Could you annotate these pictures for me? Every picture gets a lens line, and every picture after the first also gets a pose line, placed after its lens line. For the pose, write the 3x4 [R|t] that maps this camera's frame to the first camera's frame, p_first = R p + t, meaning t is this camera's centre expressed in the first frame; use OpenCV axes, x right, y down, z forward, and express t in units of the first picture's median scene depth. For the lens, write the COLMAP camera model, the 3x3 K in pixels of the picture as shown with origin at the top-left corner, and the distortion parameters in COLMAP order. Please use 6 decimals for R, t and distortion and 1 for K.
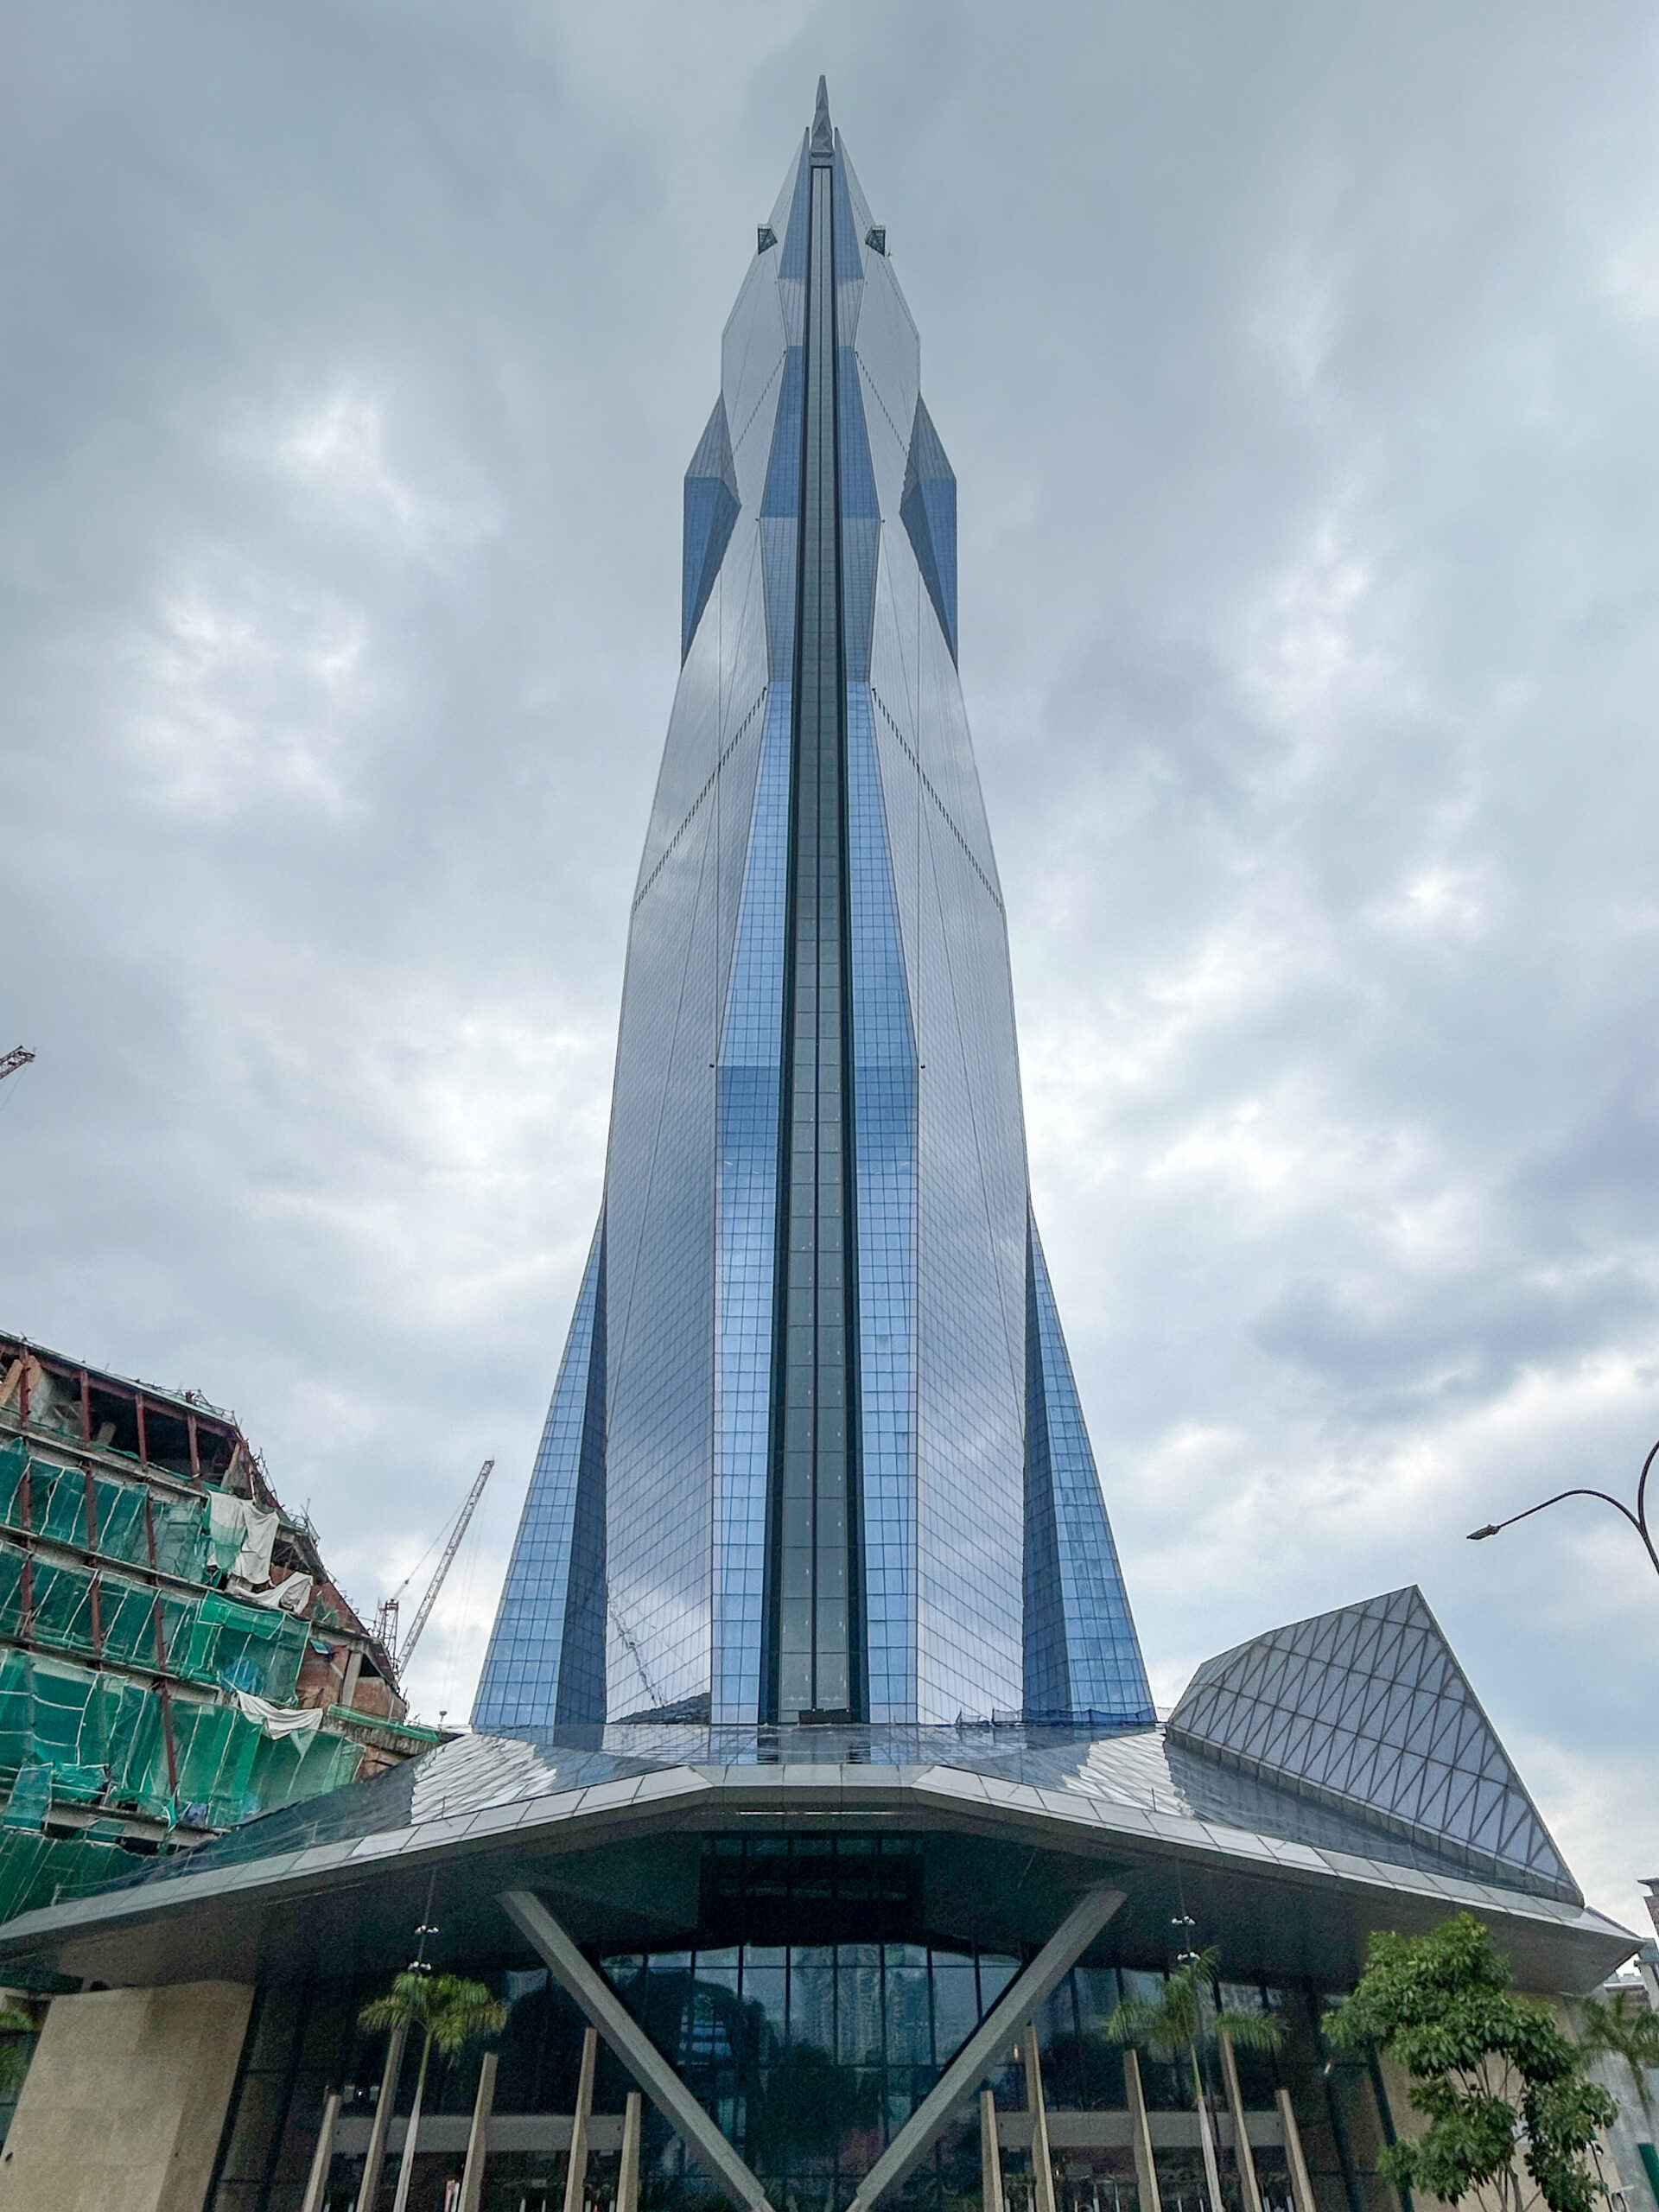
lens RADIAL K [[1215.5, 0, 829.5], [0, 1215.5, 1106.0], [0, 0, 1]] dist [-0.027313, 0.019171]
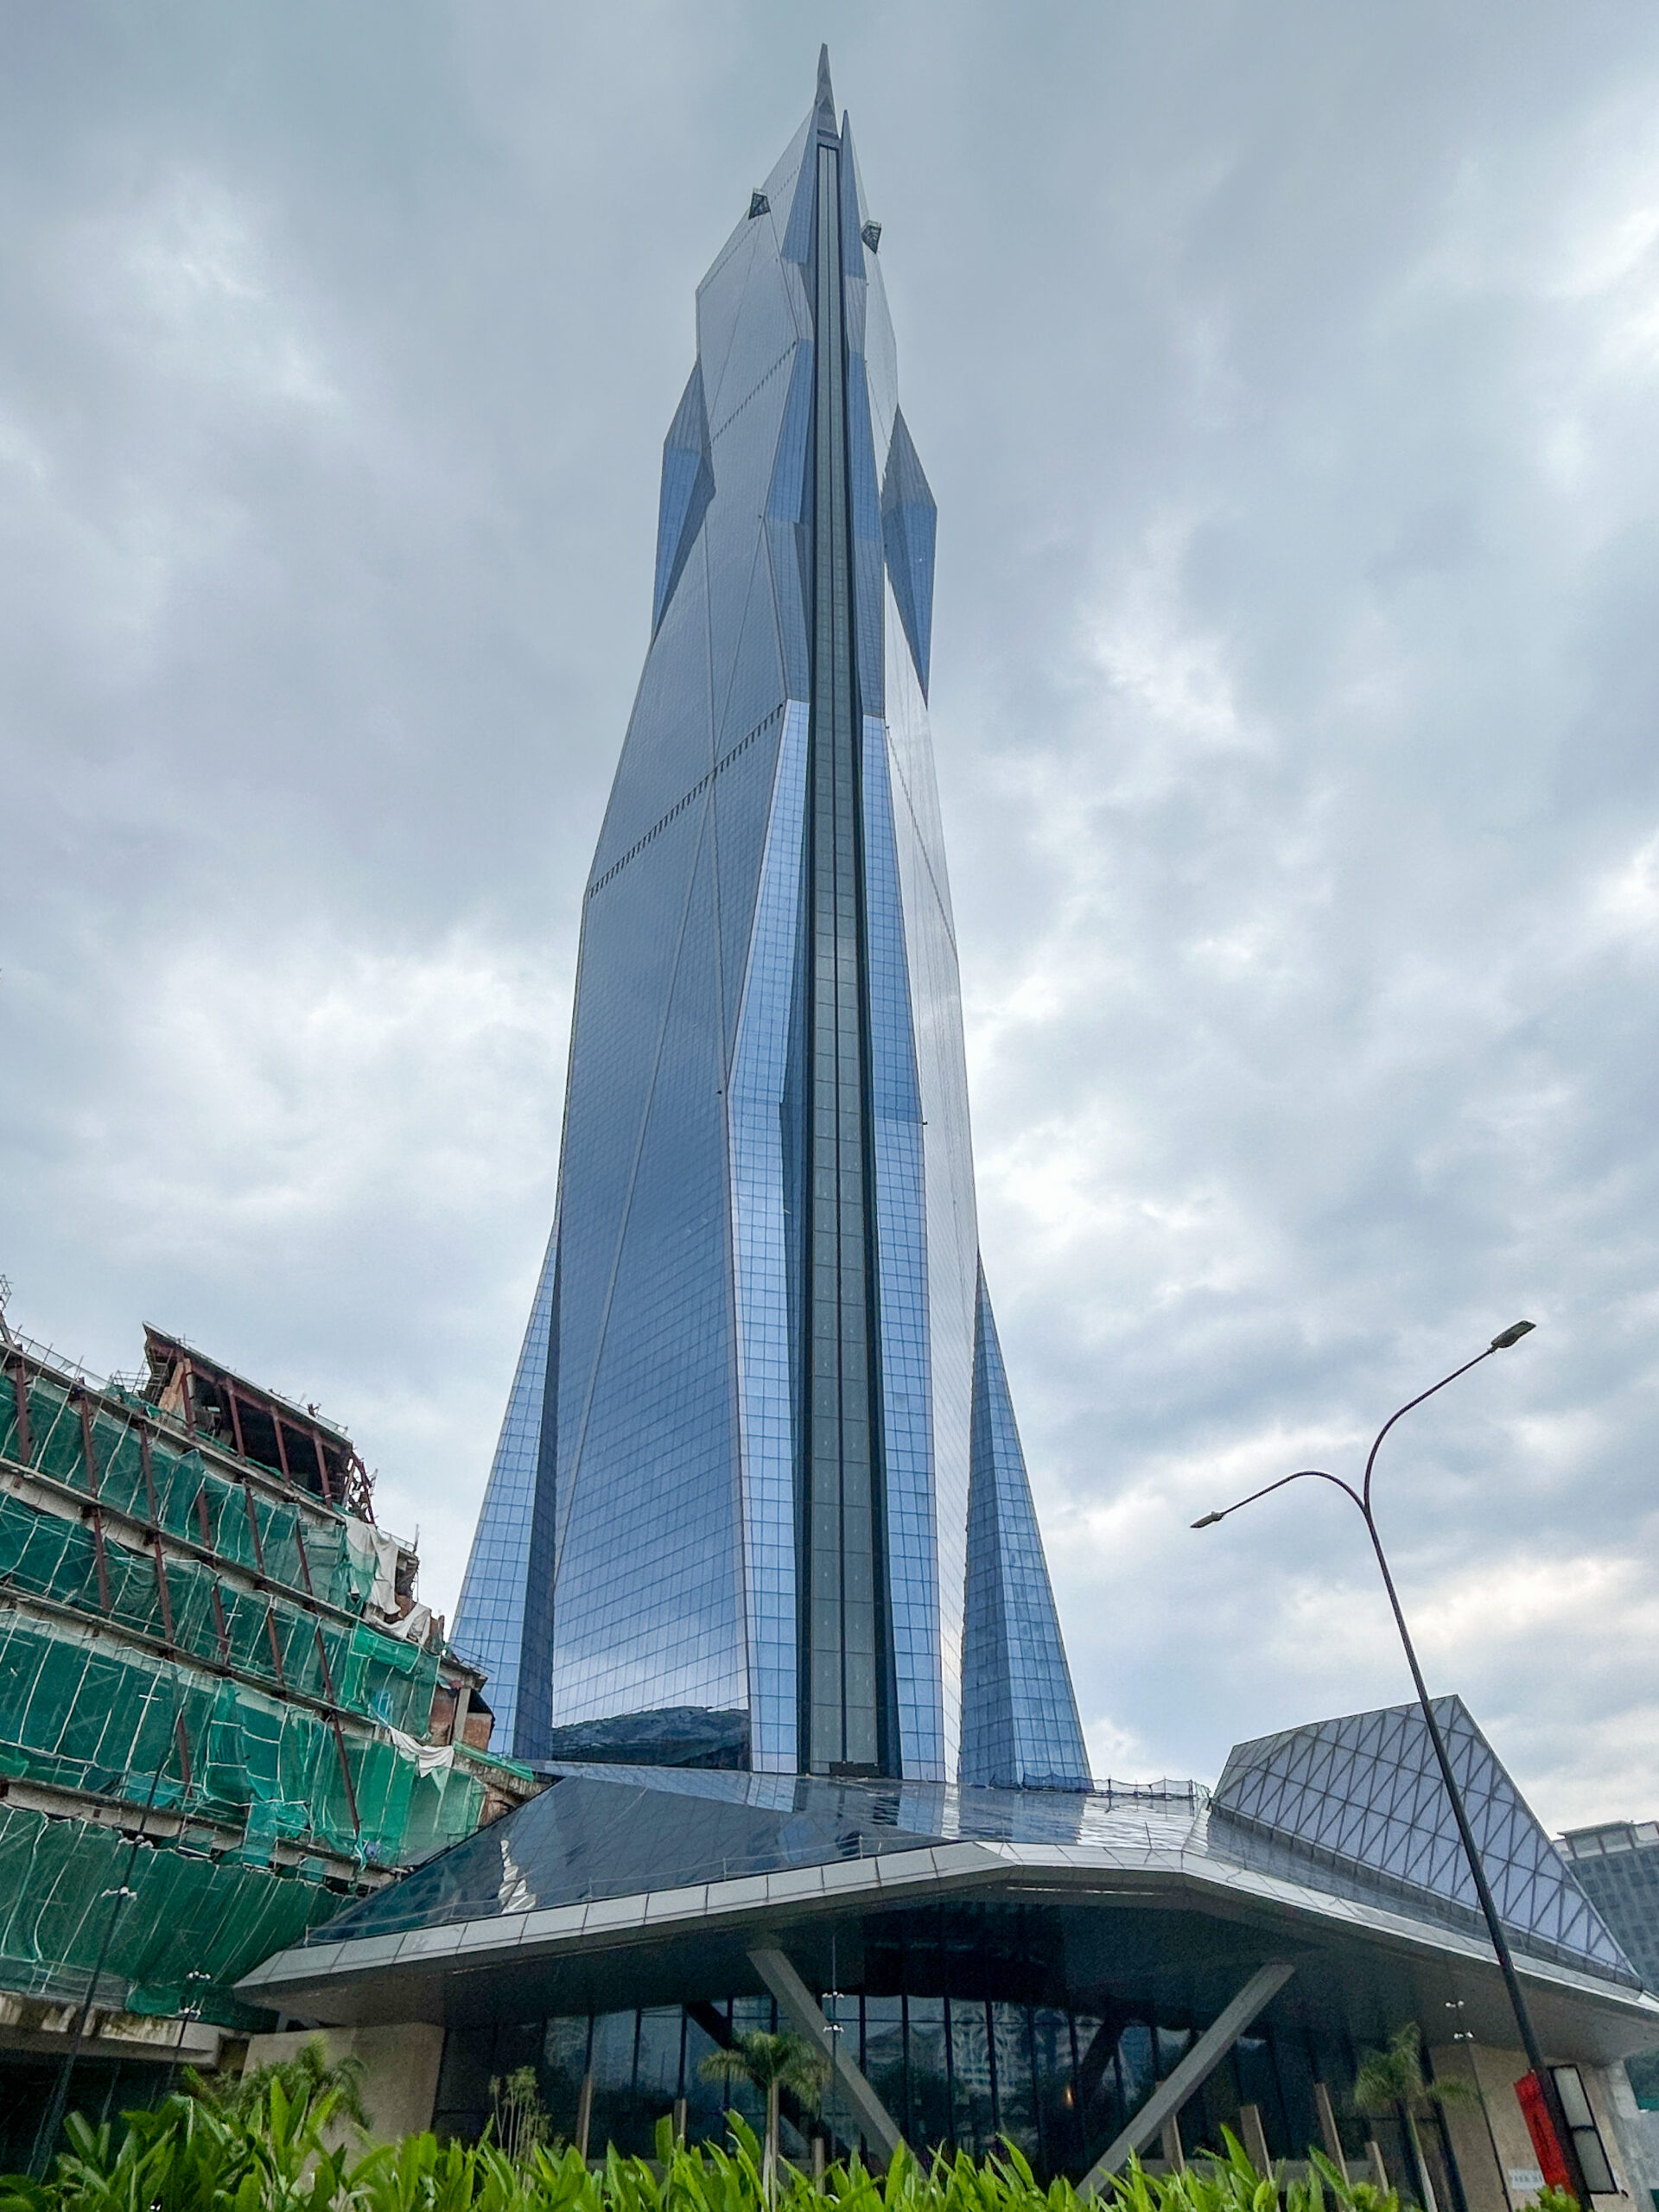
lens RADIAL K [[1264.1, 0, 829.5], [0, 1264.1, 1106.0], [0, 0, 1]] dist [-0.022975, 0.017906]
pose [[0.976119, 0.142881, 0.163637, -0.261068], [-0.143687, 0.989599, -0.006964, -0.041356], [-0.162930, -0.016715, 0.986496, -0.042671]]
